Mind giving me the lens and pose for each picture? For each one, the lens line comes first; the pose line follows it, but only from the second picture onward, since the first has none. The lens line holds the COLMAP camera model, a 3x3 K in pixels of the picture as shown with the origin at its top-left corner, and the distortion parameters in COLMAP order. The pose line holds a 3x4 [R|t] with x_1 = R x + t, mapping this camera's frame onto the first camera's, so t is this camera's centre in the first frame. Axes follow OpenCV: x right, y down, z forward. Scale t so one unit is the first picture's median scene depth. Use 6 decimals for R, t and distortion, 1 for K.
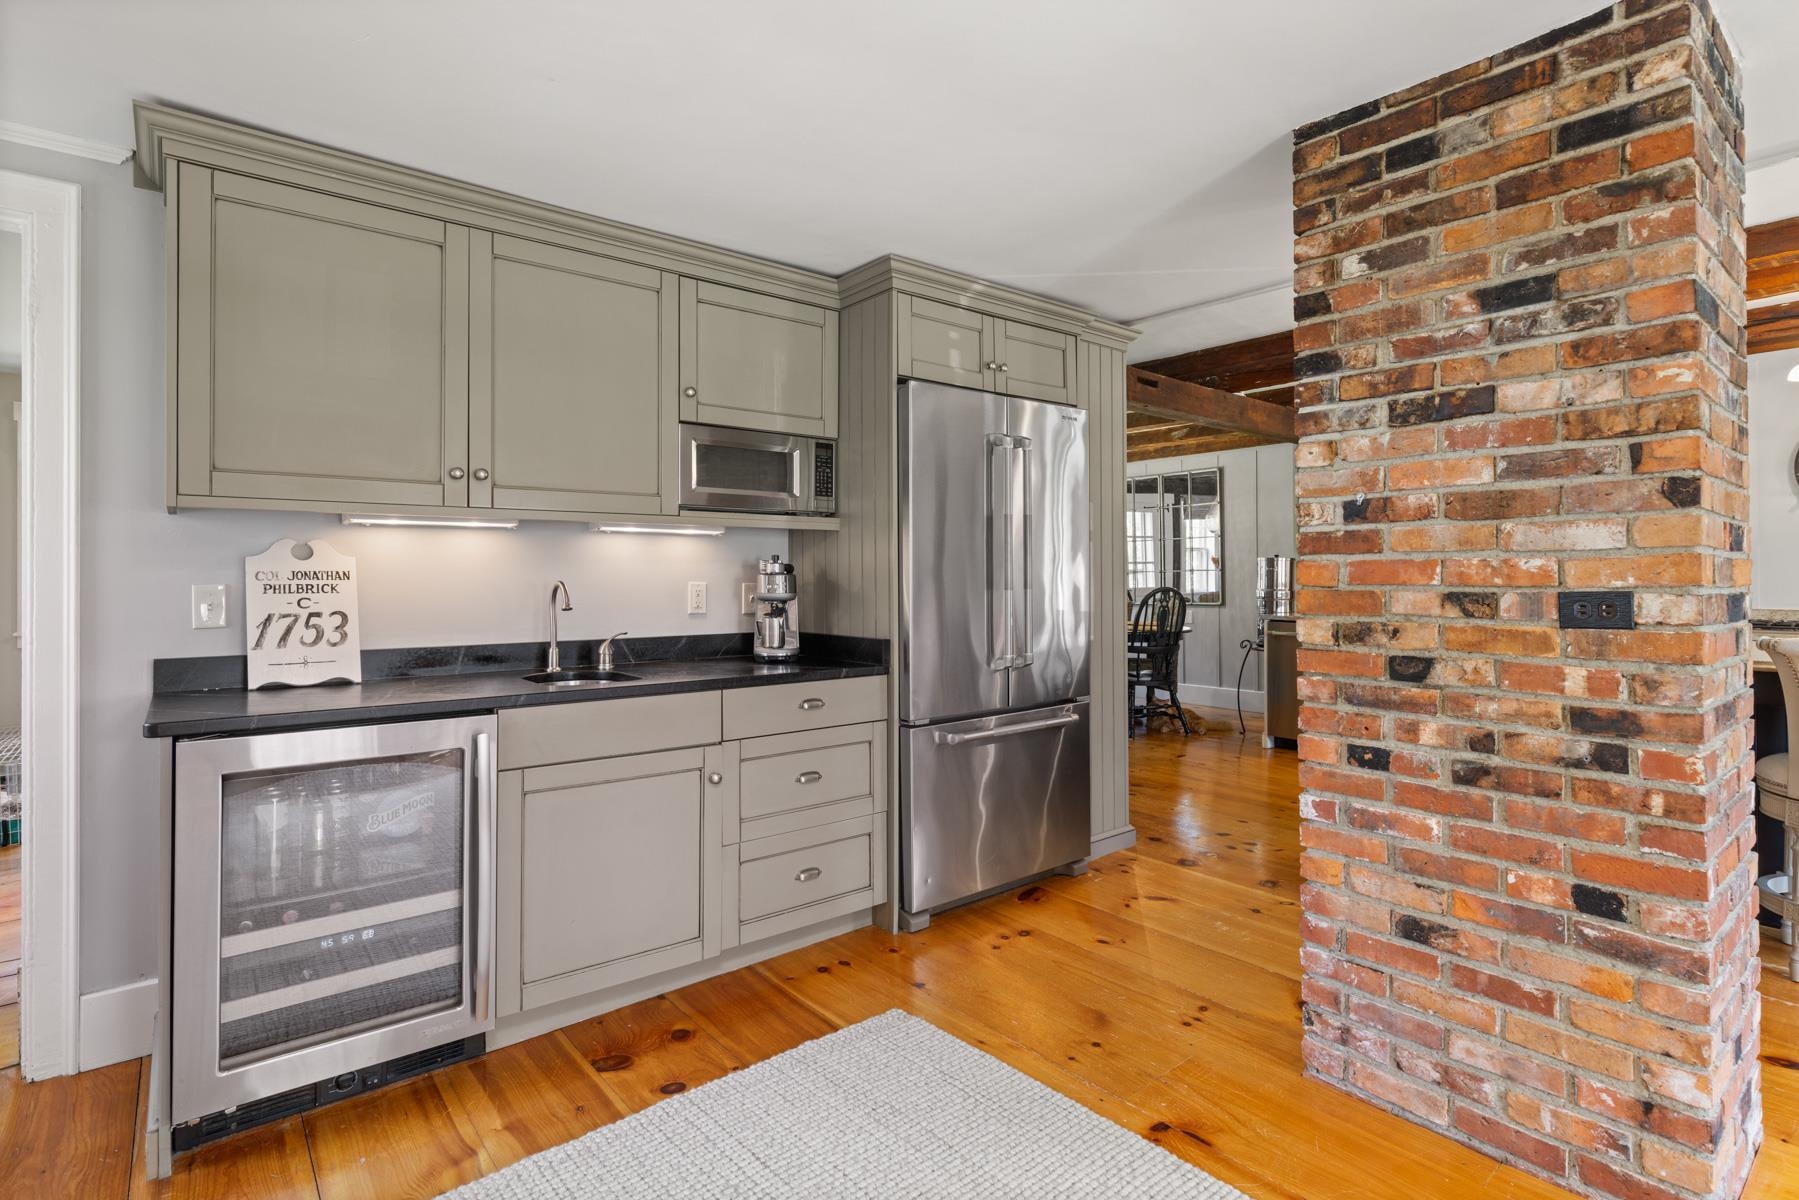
lens RADIAL K [[877.3, 0, 897.7], [0, 877.3, 587.4], [0, 0, 1]] dist [-0.002383, 0.001135]
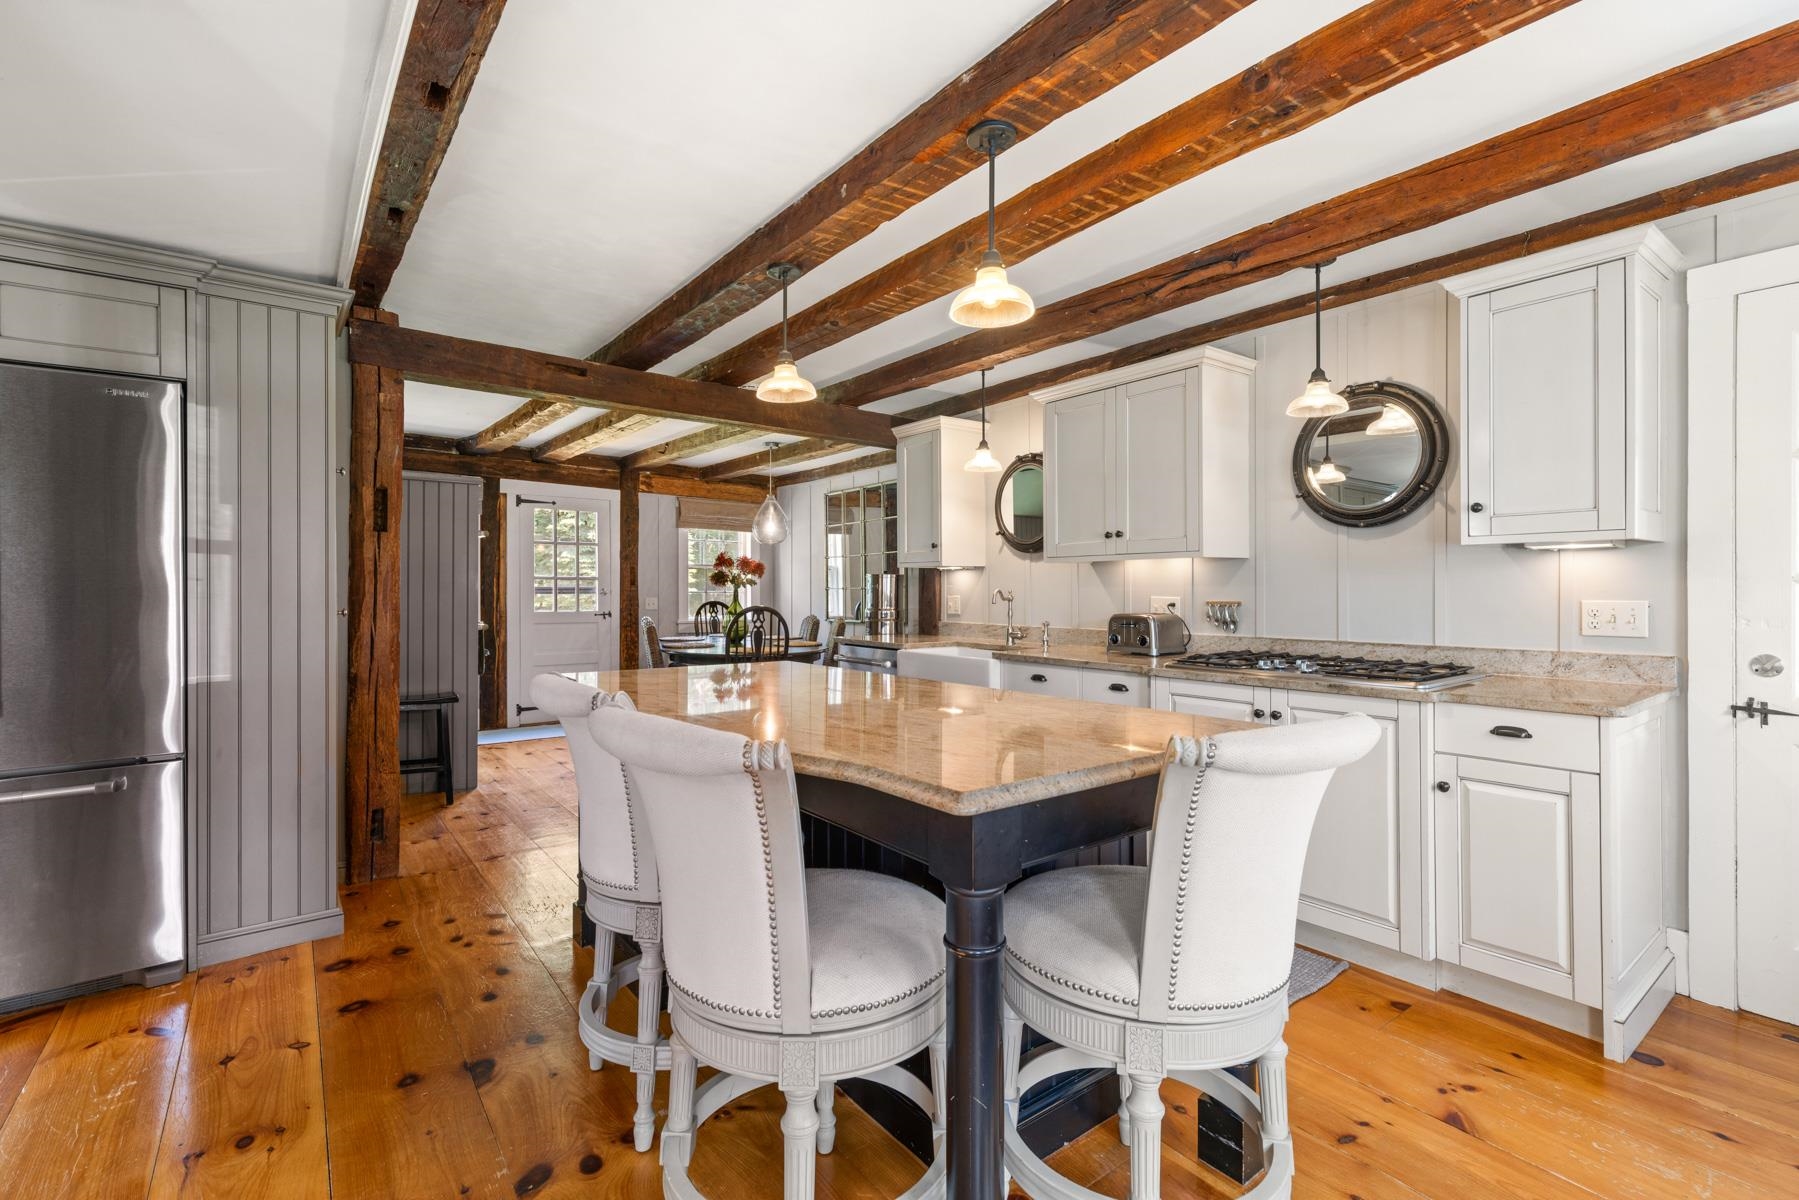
lens RADIAL K [[822.4, 0, 911.4], [0, 822.4, 594.9], [0, 0, 1]] dist [0.018336, 0.000126]
pose [[0.999729, -0.001752, -0.023226, 0.483209], [0.001581, 0.999971, -0.007384, -0.005333], [0.023238, 0.007345, 0.999703, 0.152256]]
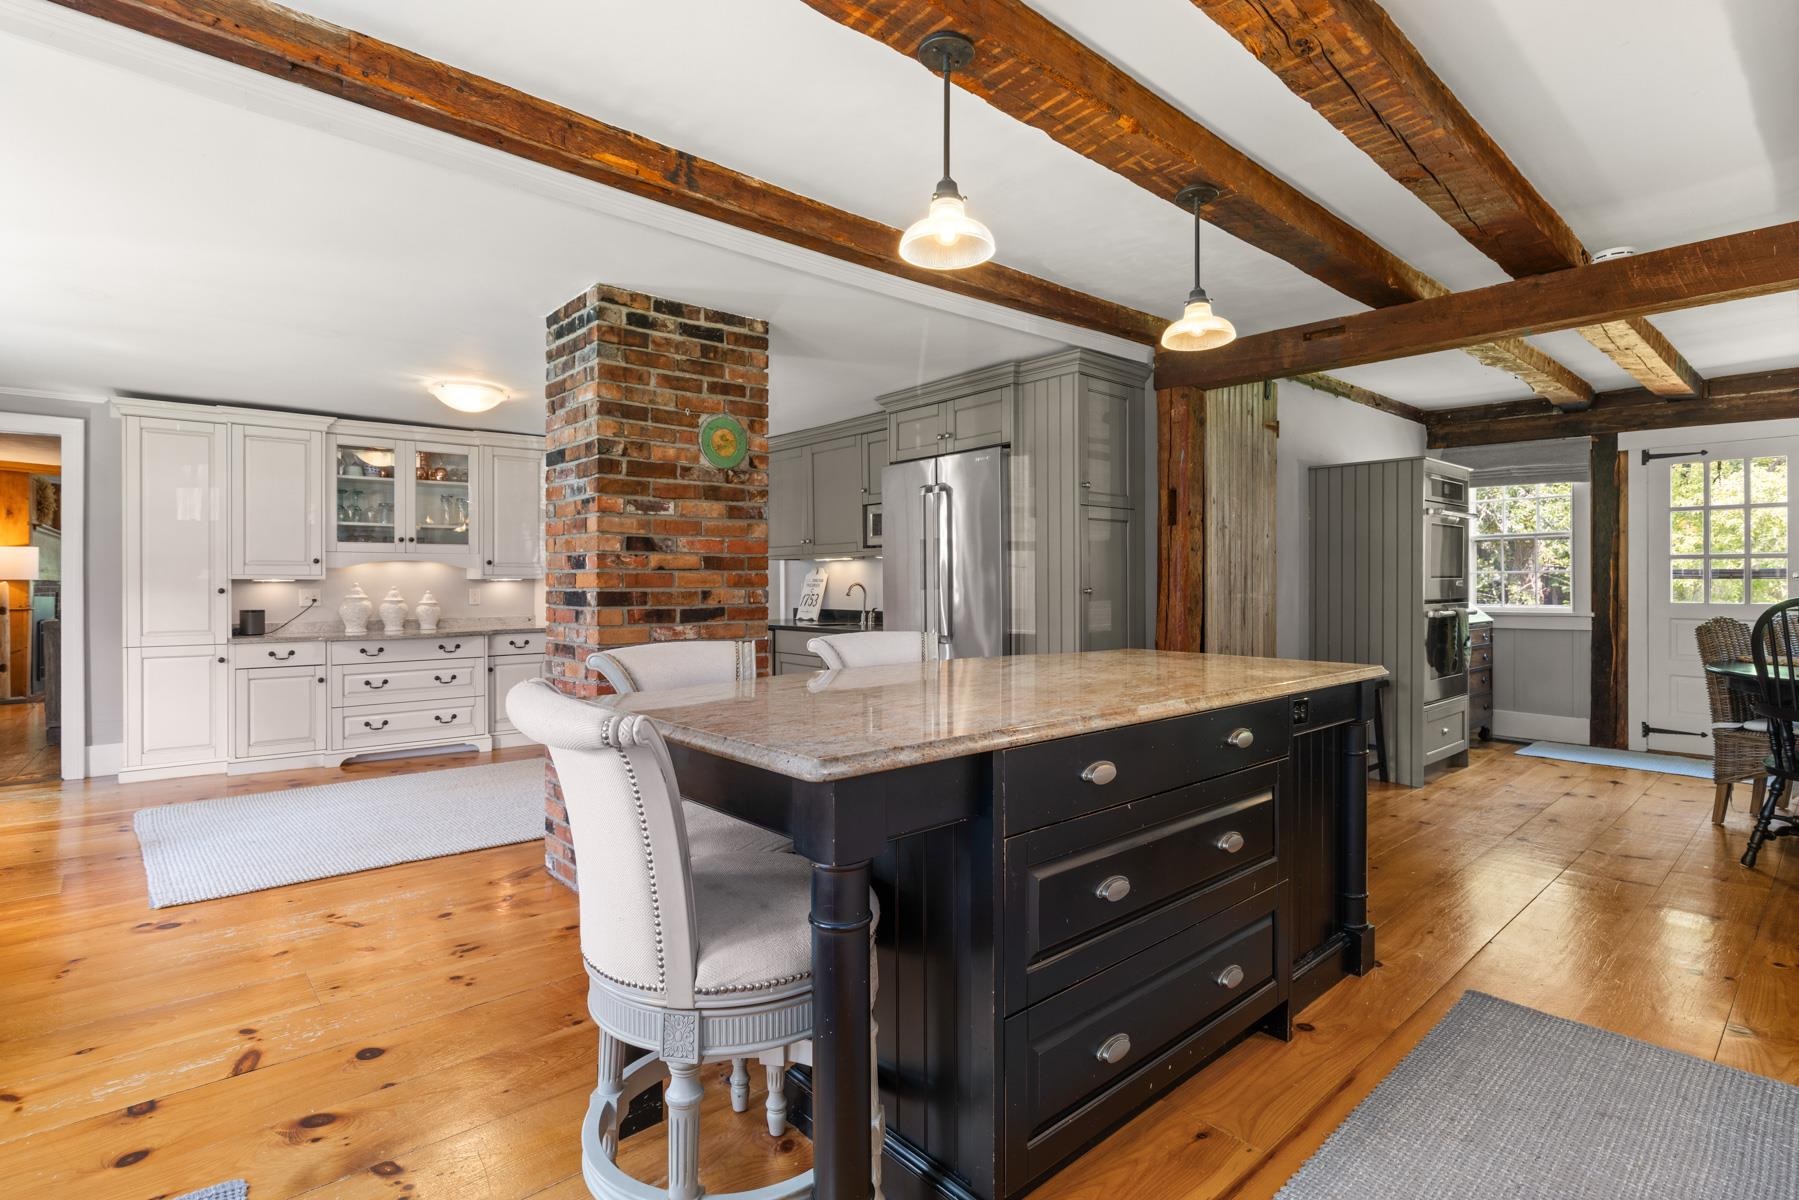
lens RADIAL K [[877.3, 0, 906.7], [0, 877.3, 585.5], [0, 0, 1]] dist [-0.002383, 0.001135]
pose [[0.051501, 0.007572, -0.998644, 0.791741], [-0.009926, 0.999926, 0.007070, -0.007726], [0.998624, 0.009548, 0.051572, 0.440503]]
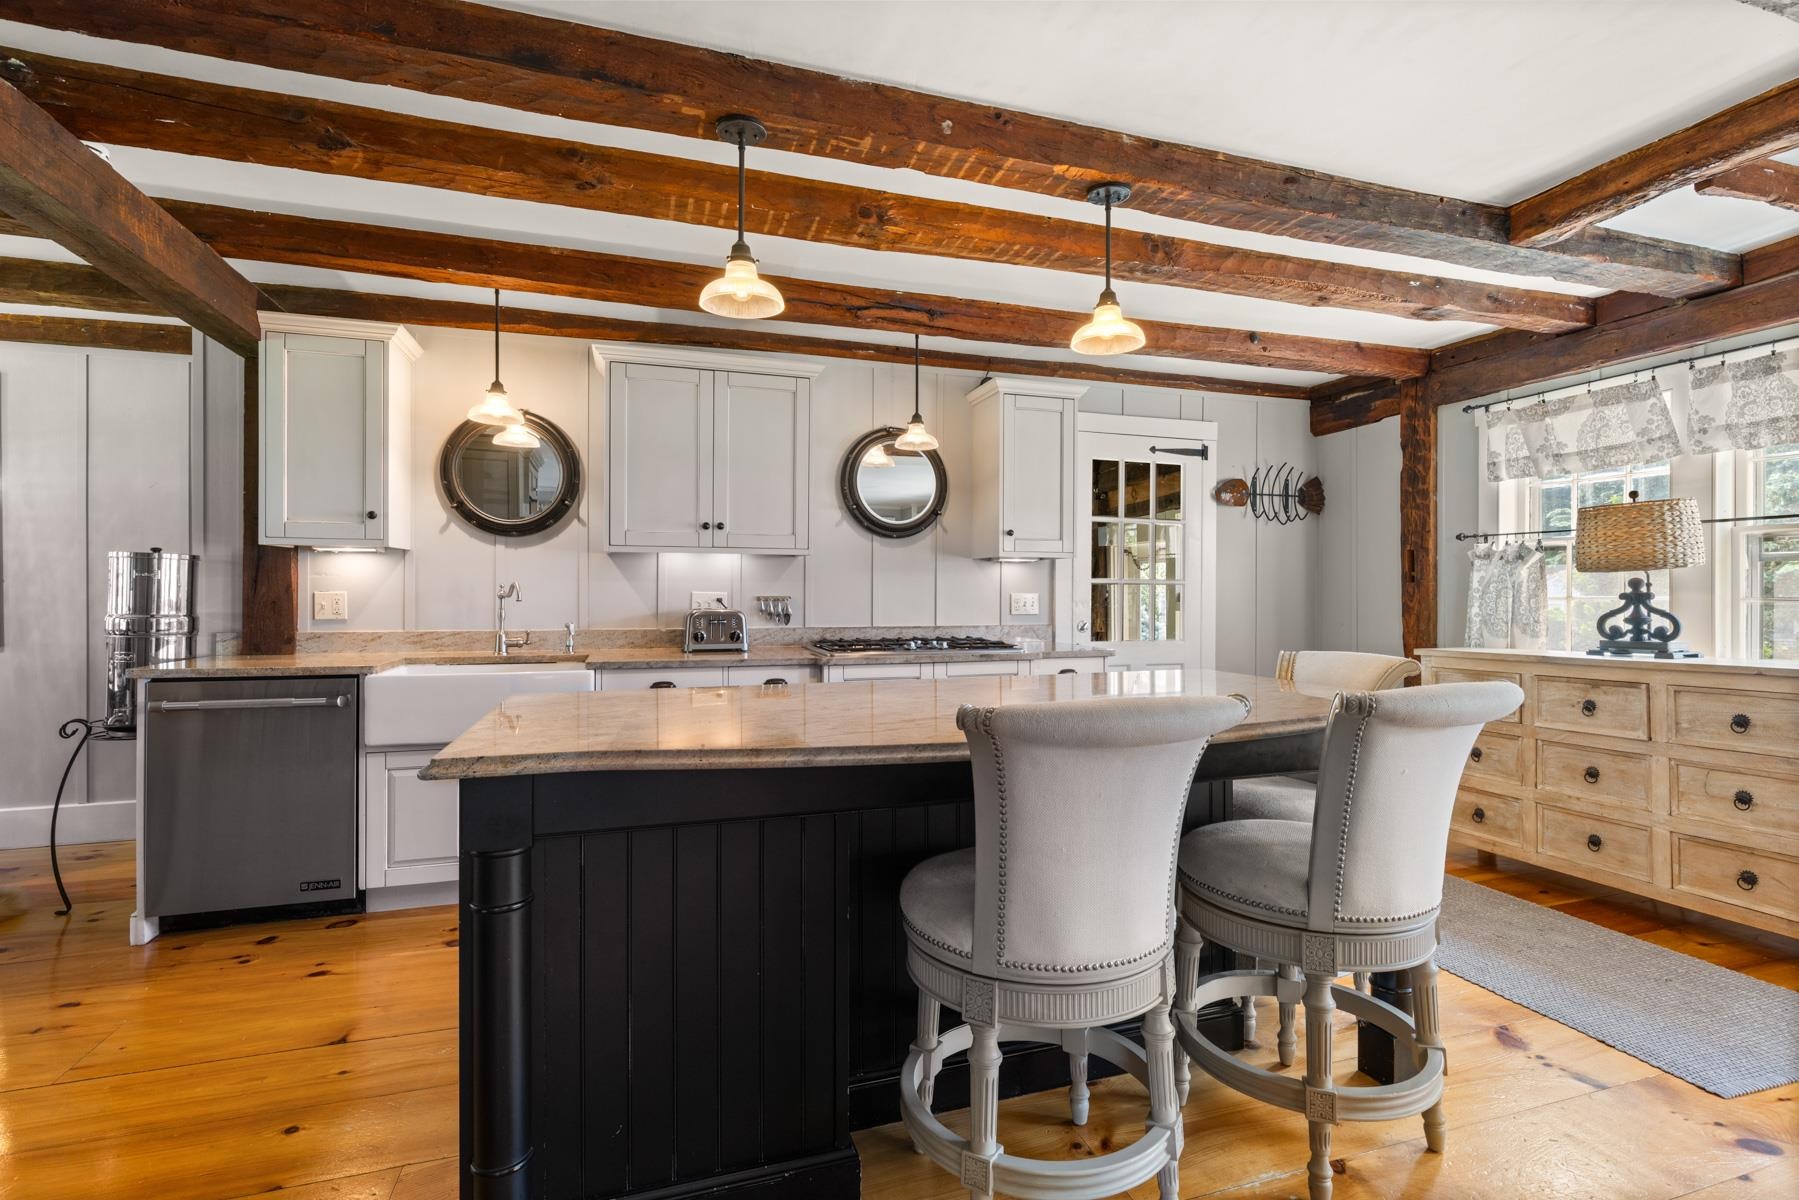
lens RADIAL K [[833.6, 0, 907.5], [0, 833.6, 587.1], [0, 0, 1]] dist [0.000860, -0.000227]
pose [[0.351602, 0.003066, 0.936145, 0.132273], [0.010070, 0.999924, -0.007058, -0.005826], [-0.936095, 0.011909, 0.351544, 0.422161]]
